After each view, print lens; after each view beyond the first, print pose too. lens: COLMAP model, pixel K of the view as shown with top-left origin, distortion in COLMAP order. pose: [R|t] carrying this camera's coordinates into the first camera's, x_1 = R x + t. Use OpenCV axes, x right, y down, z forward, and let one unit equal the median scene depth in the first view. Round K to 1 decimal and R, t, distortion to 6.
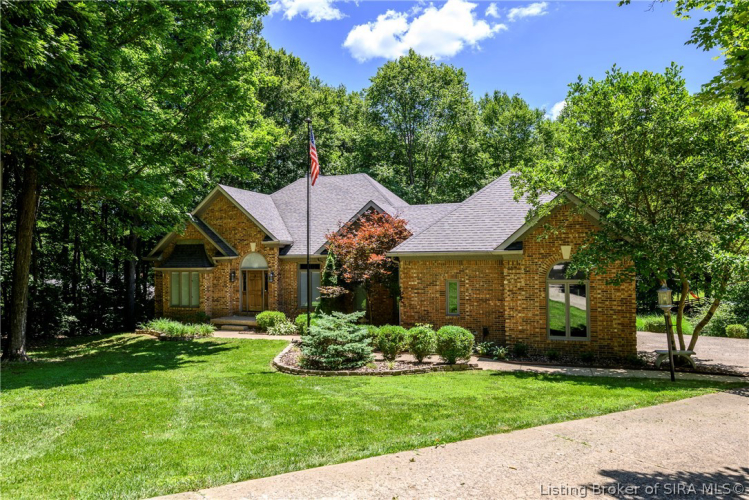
lens RADIAL K [[486.8, 0, 376.1], [0, 486.8, 249.1], [0, 0, 1]] dist [0.007862, 0.000814]
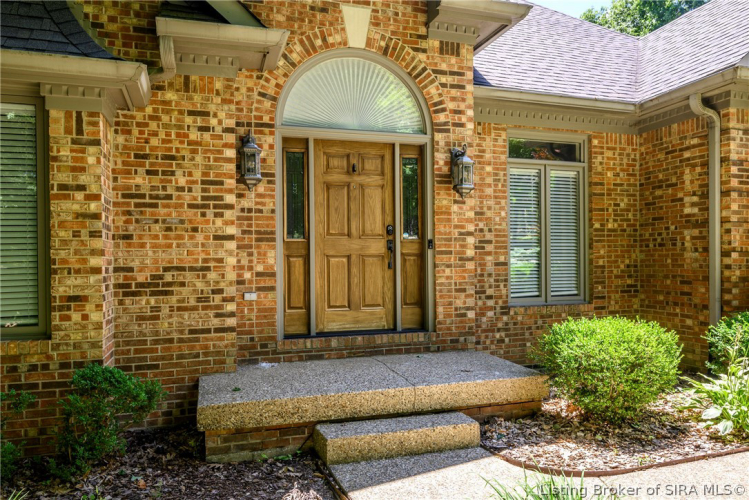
lens RADIAL K [[520.4, 0, 383.4], [0, 520.4, 263.0], [0, 0, 1]] dist [-0.000829, 0.001010]
pose [[0.799659, -0.000148, 0.600454, -0.380306], [-0.006381, 0.999941, 0.008744, 0.096286], [-0.600420, -0.010824, 0.799611, 0.818652]]
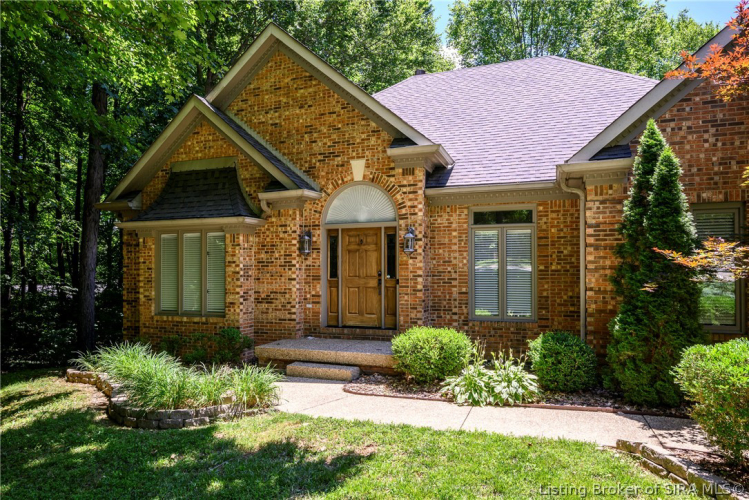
lens RADIAL K [[447.4, 0, 373.7], [0, 447.4, 273.4], [0, 0, 1]] dist [-0.000545, -0.000432]
pose [[0.999916, 0.009225, 0.009116, -0.243647], [-0.009306, 0.999917, 0.008883, 0.079683], [-0.009033, -0.008967, 0.999919, 0.627980]]
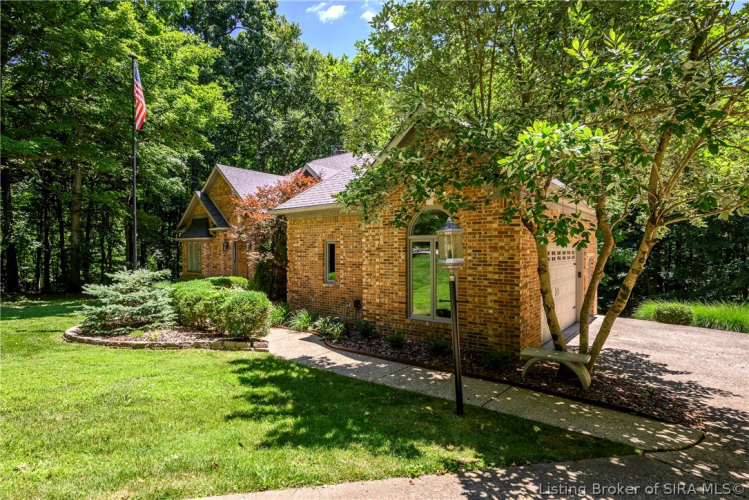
lens RADIAL K [[377.4, 0, 376.0], [0, 377.4, 250.0], [0, 0, 1]] dist [0.000424, 0.000068]
pose [[0.946615, 0.011036, -0.322178, 0.313876], [-0.004786, 0.999785, 0.020184, 0.047434], [0.322331, -0.017564, 0.946464, 0.297765]]
